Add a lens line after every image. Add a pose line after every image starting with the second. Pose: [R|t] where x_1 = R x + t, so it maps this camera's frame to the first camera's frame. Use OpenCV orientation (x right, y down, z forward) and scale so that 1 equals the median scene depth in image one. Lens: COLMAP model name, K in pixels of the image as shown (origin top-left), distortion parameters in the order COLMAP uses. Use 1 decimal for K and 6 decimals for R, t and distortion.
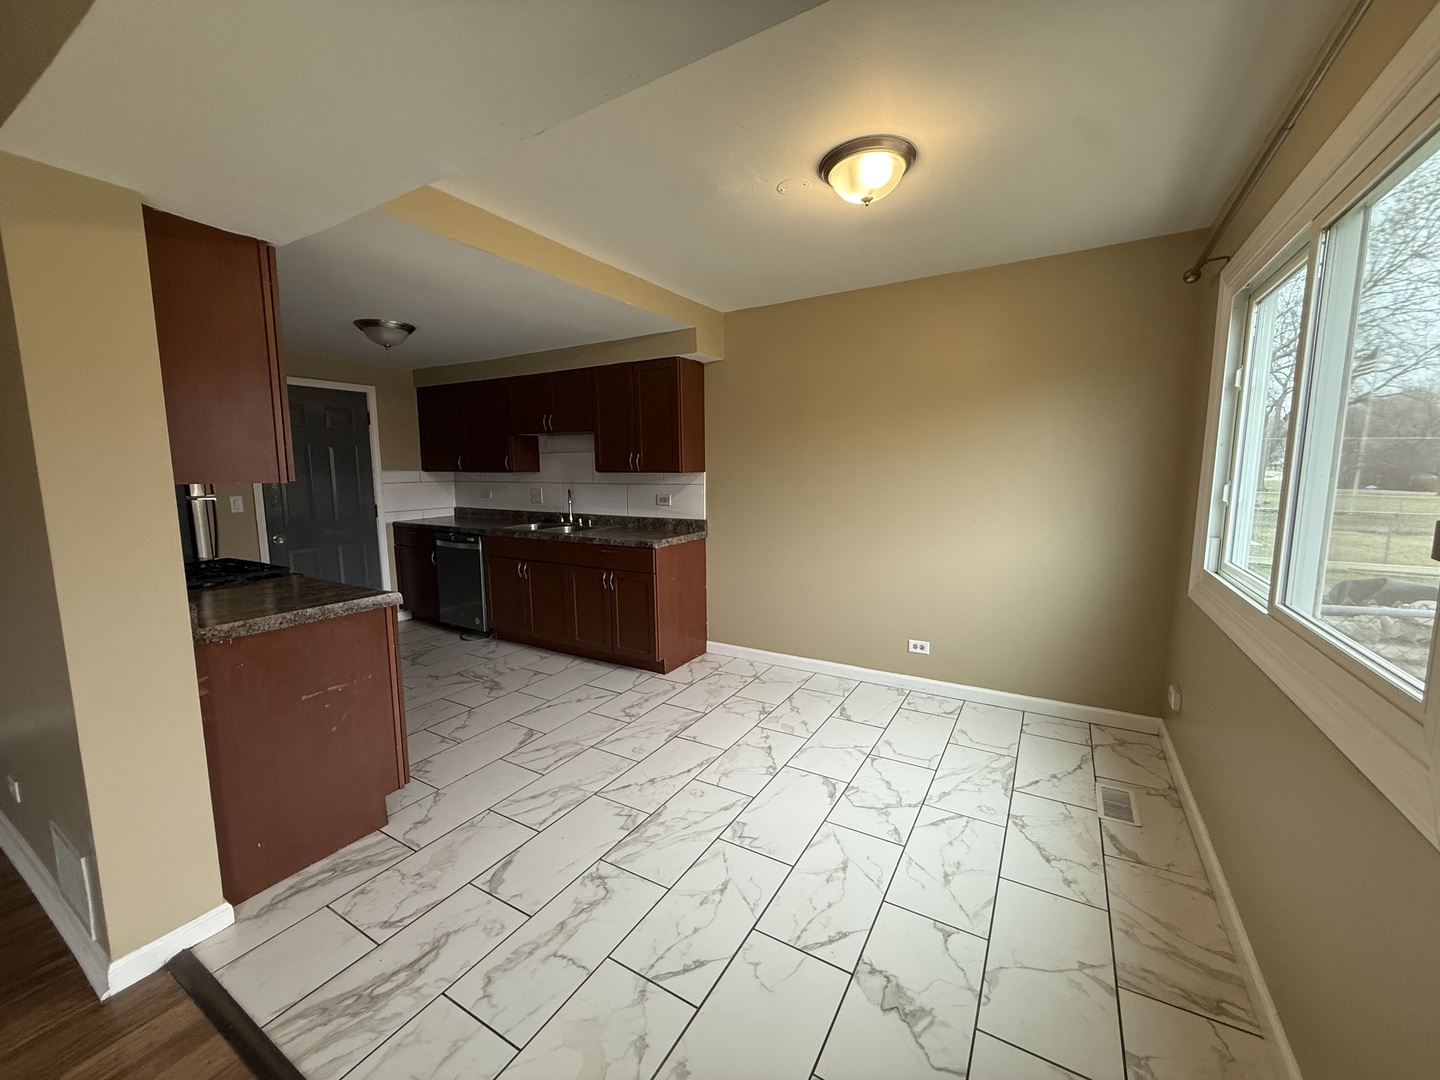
lens RADIAL K [[572.8, 0, 722.6], [0, 572.8, 539.3], [0, 0, 1]] dist [-0.008758, 0.000074]
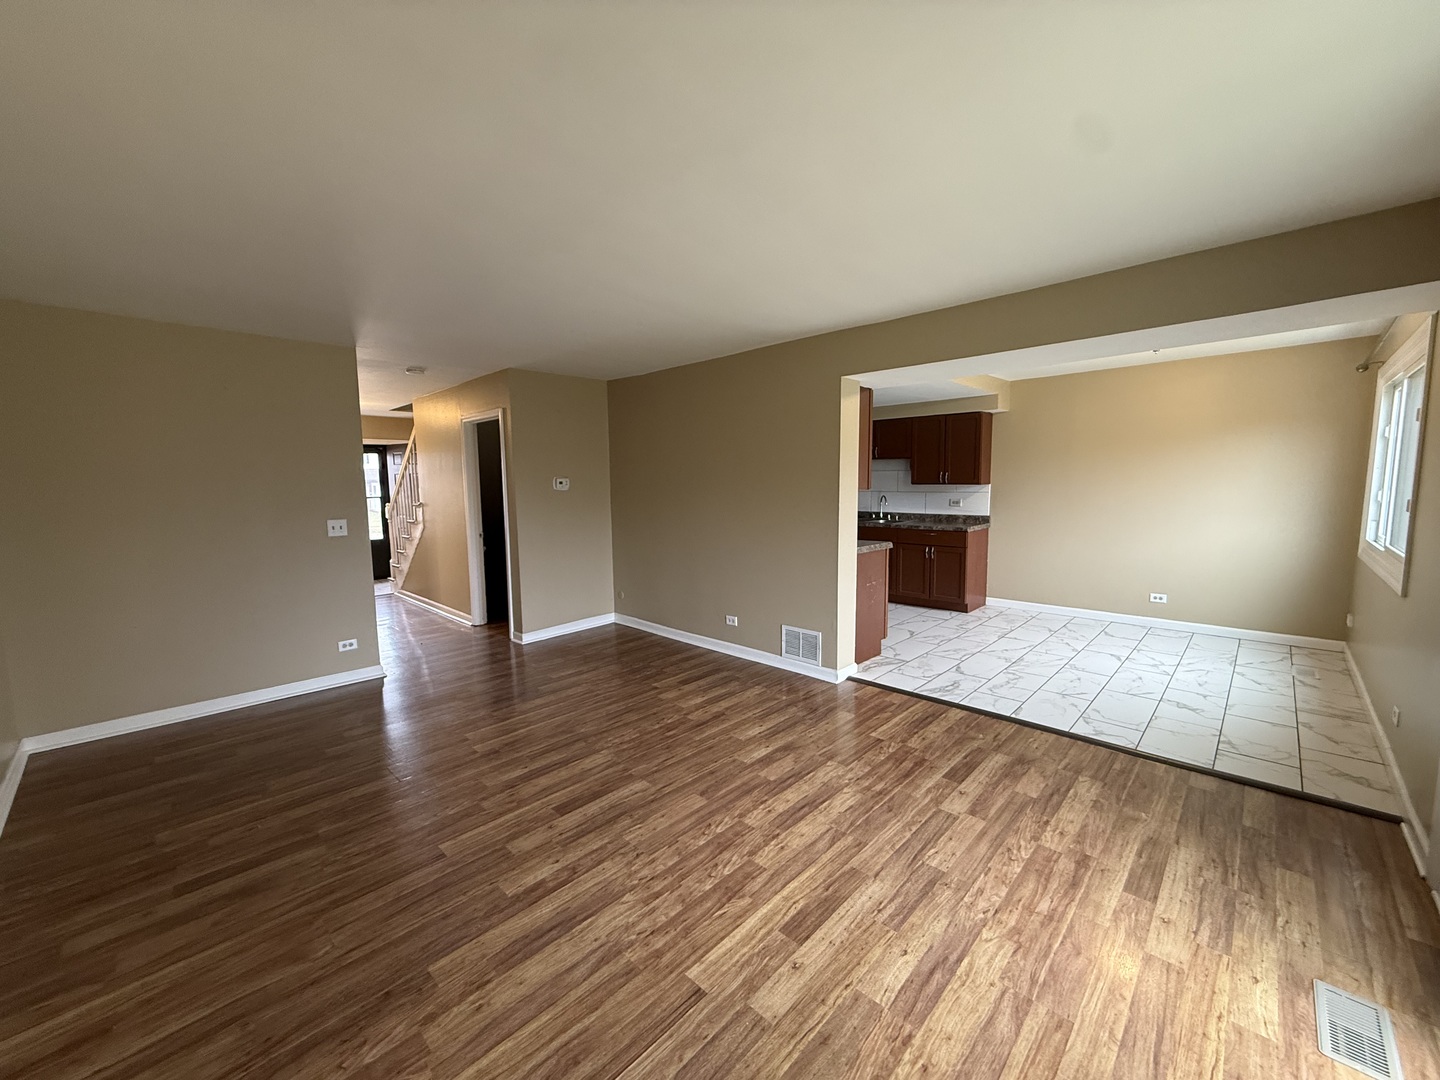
lens RADIAL K [[572.8, 0, 716.1], [0, 572.8, 540.0], [0, 0, 1]] dist [-0.008758, 0.000074]
pose [[0.971218, 0.021131, -0.237253, -0.532368], [-0.025908, 0.999519, -0.017034, 0.106352], [0.236779, 0.022690, 0.971299, -0.908982]]
